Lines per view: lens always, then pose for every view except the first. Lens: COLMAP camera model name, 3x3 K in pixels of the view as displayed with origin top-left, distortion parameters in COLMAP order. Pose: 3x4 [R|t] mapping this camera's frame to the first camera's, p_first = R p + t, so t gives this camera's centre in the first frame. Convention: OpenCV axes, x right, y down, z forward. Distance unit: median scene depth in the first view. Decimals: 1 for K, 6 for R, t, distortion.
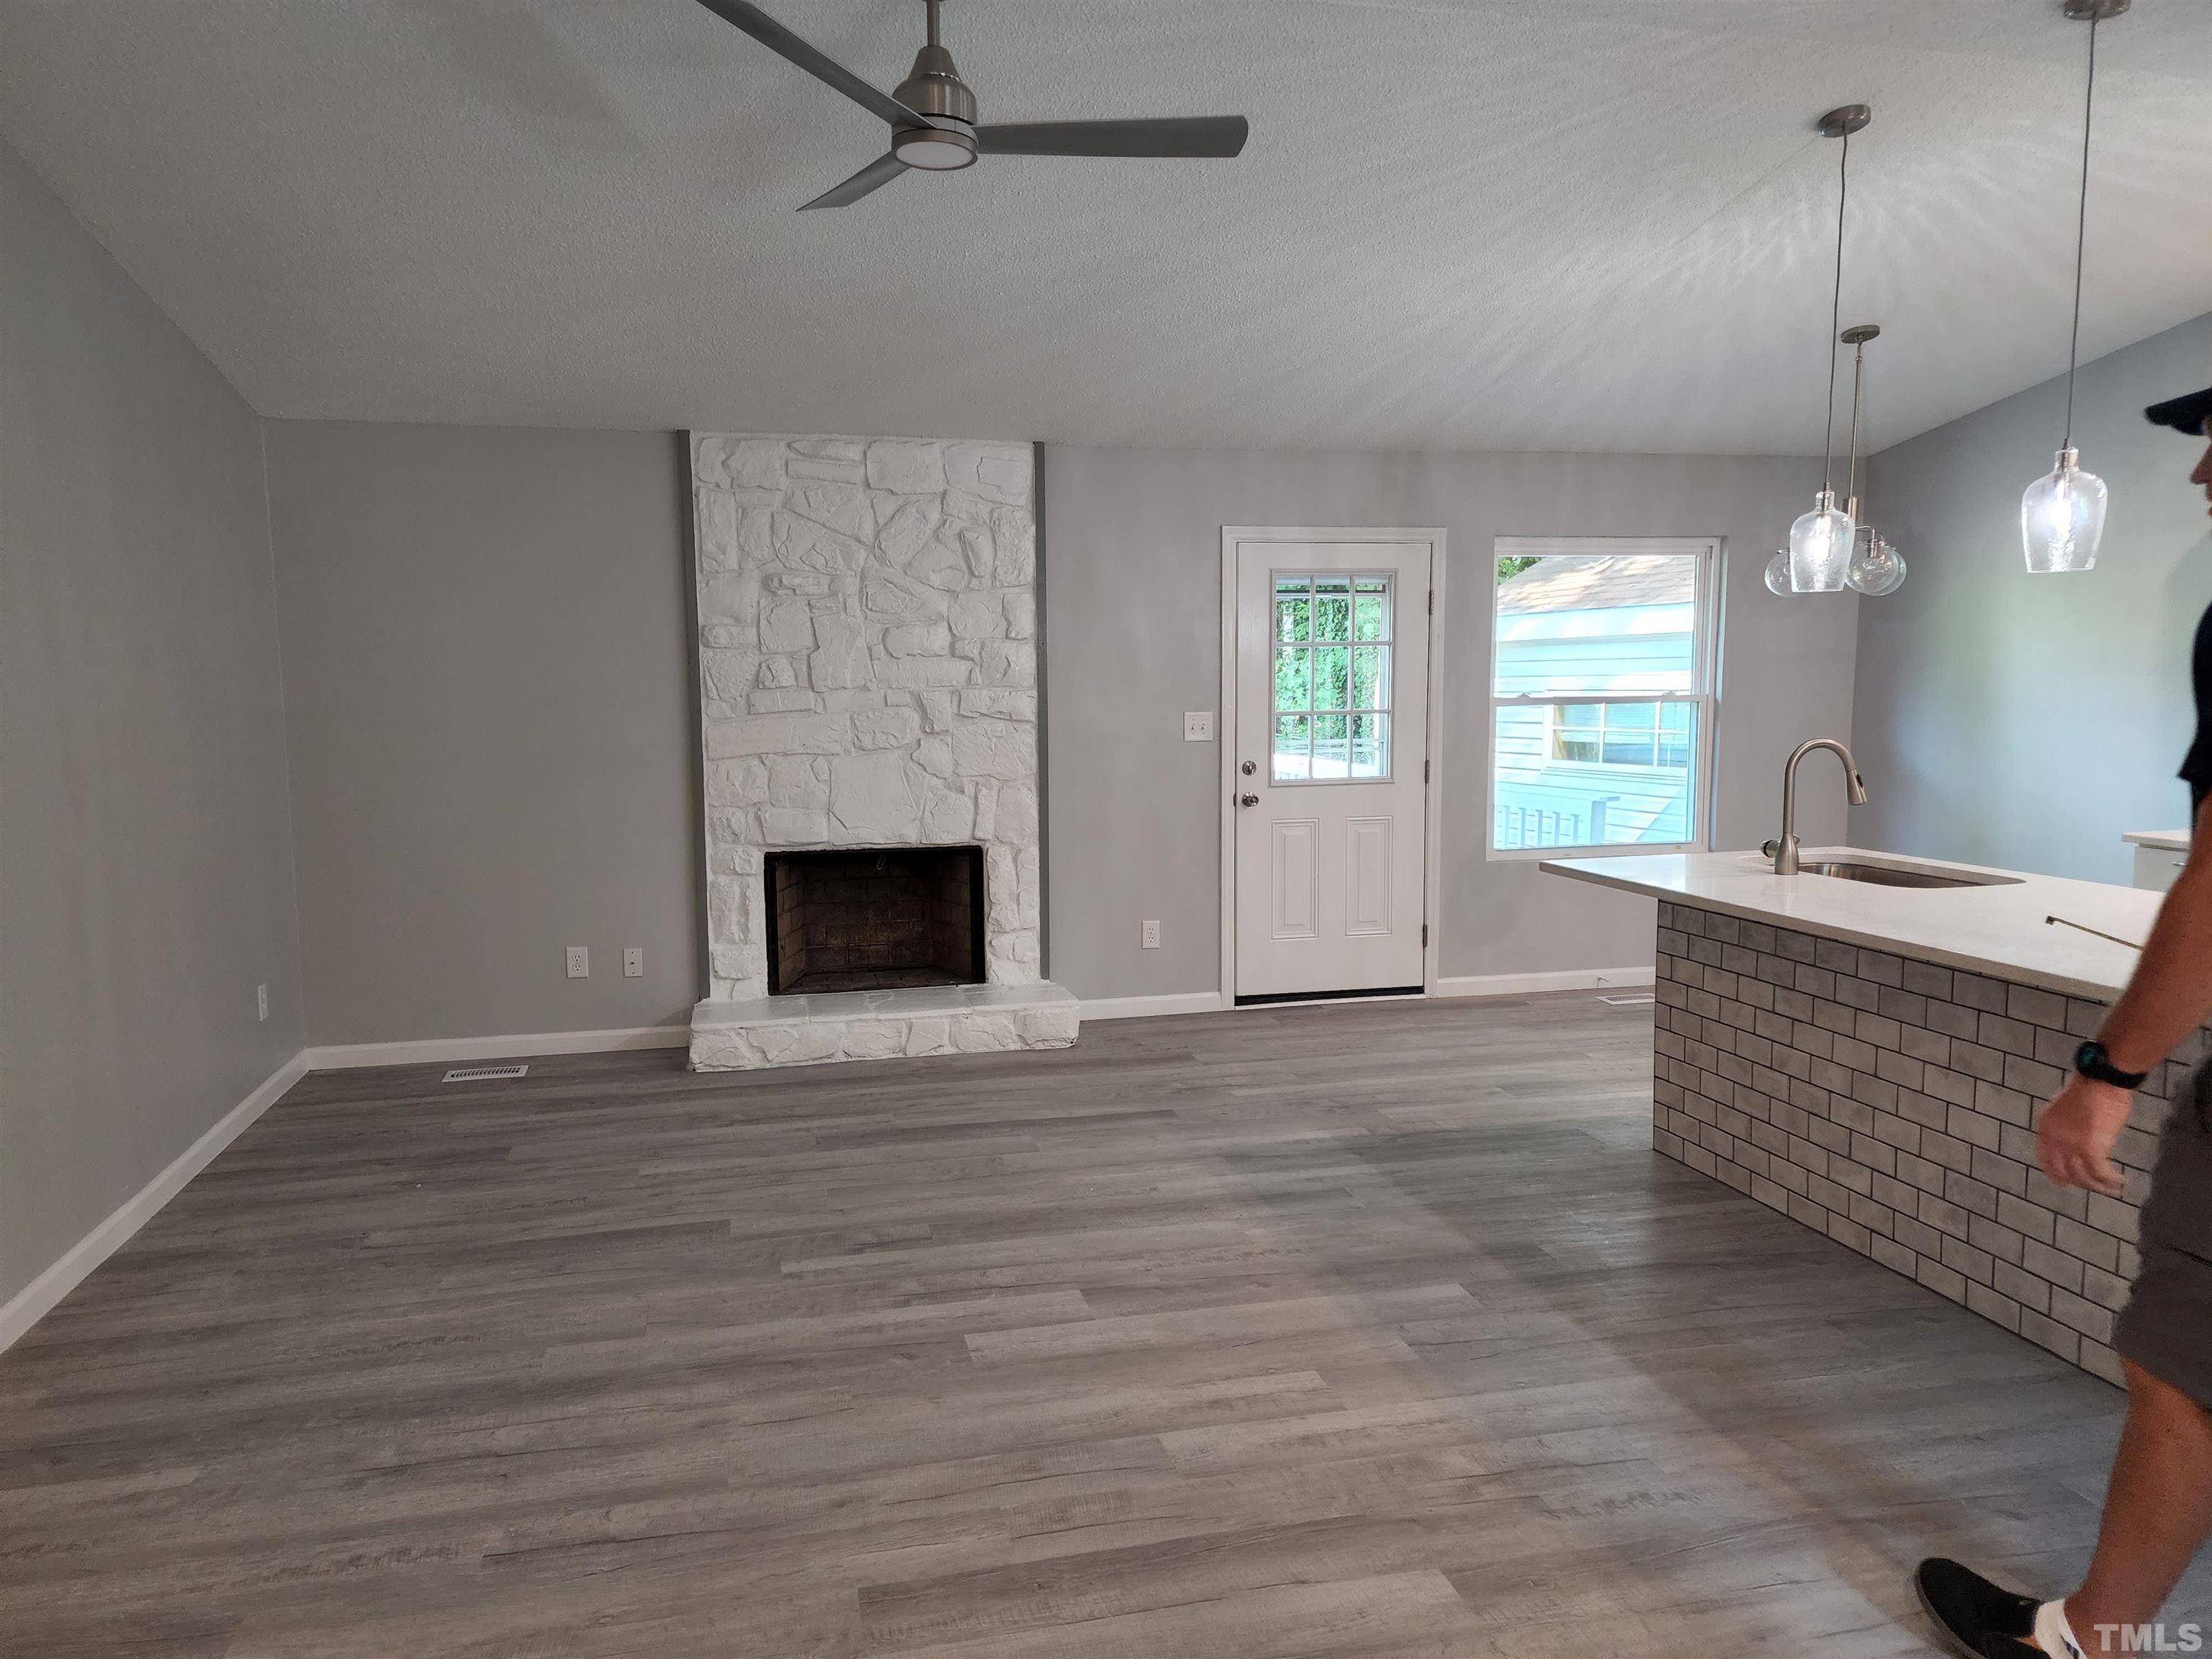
lens RADIAL K [[1481.5, 0, 1100.5], [0, 1481.5, 843.1], [0, 0, 1]] dist [0.076758, -0.062289]
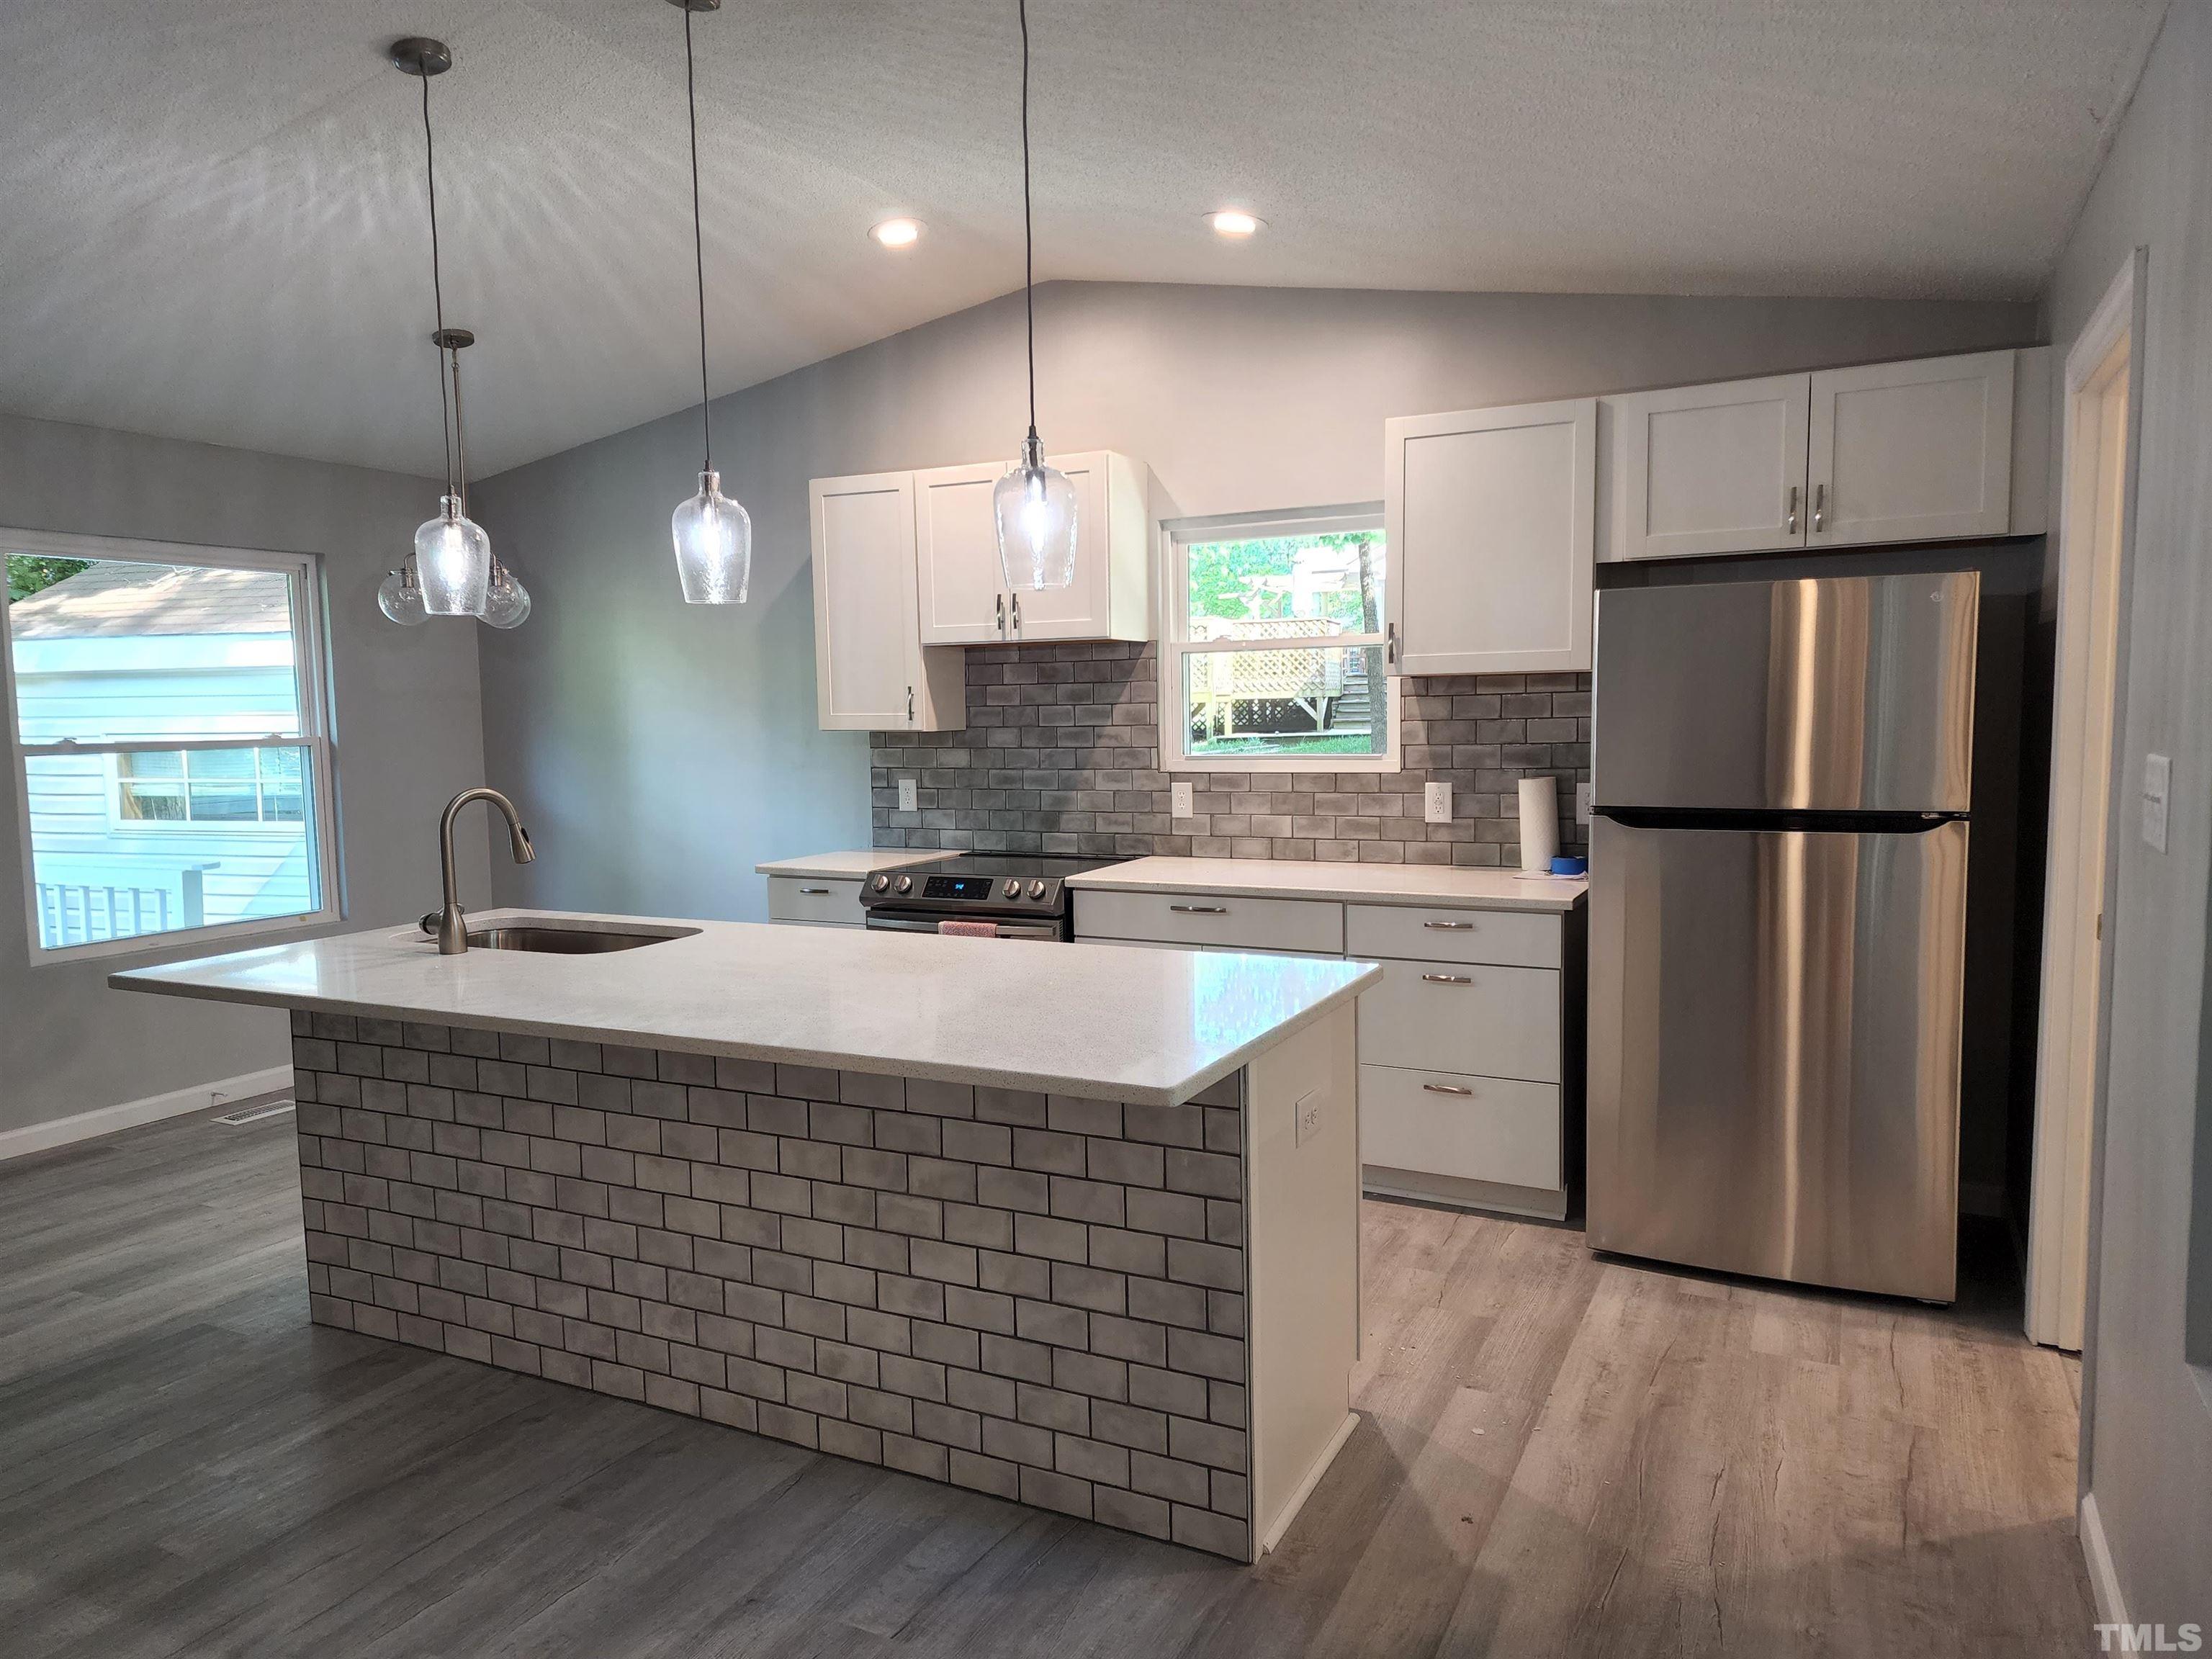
lens RADIAL K [[1481.5, 0, 1100.5], [0, 1481.5, 843.1], [0, 0, 1]] dist [0.076758, -0.062289]
pose [[0.646652, -0.071472, 0.759429, 0.061813], [0.092352, 0.995612, 0.015062, -0.018859], [-0.757174, 0.060395, 0.650415, 0.183767]]
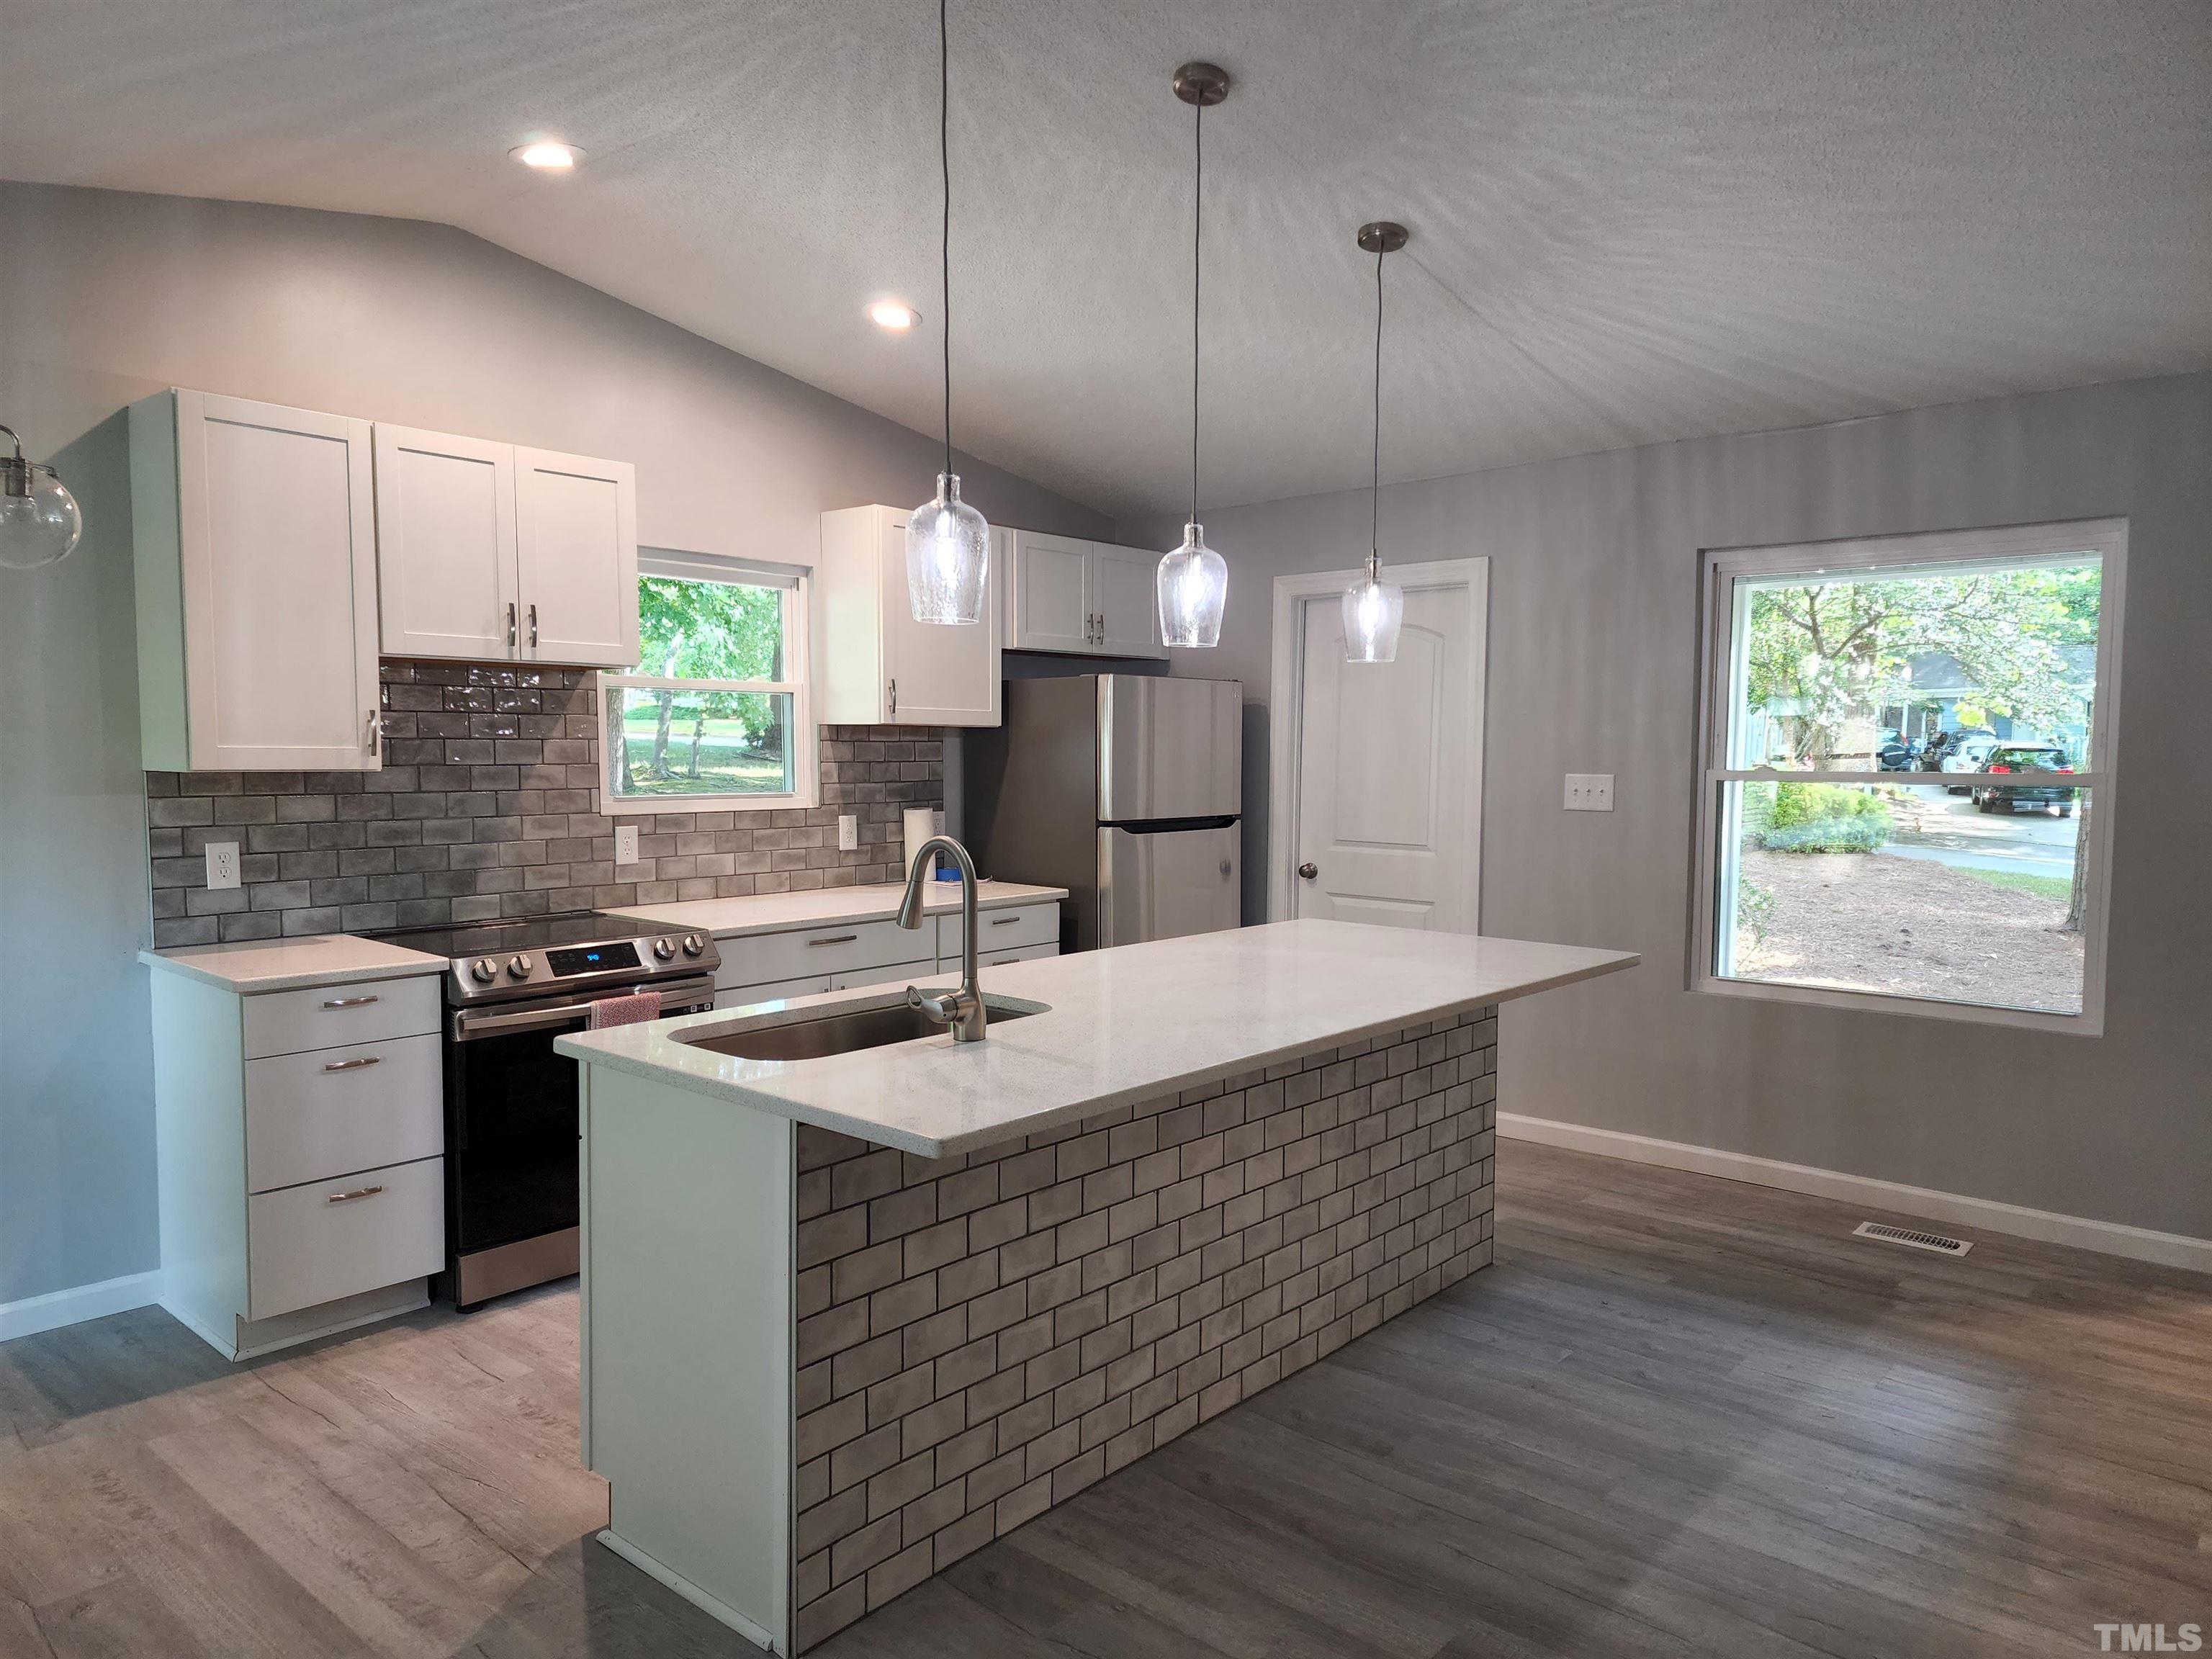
lens RADIAL K [[1485.7, 0, 1105.9], [0, 1485.7, 858.2], [0, 0, 1]] dist [0.088833, -0.068507]
pose [[-0.587242, -0.053557, 0.807638, -0.106181], [0.088399, 0.987596, 0.129767, -0.135668], [-0.804570, 0.147599, -0.575223, 1.287334]]
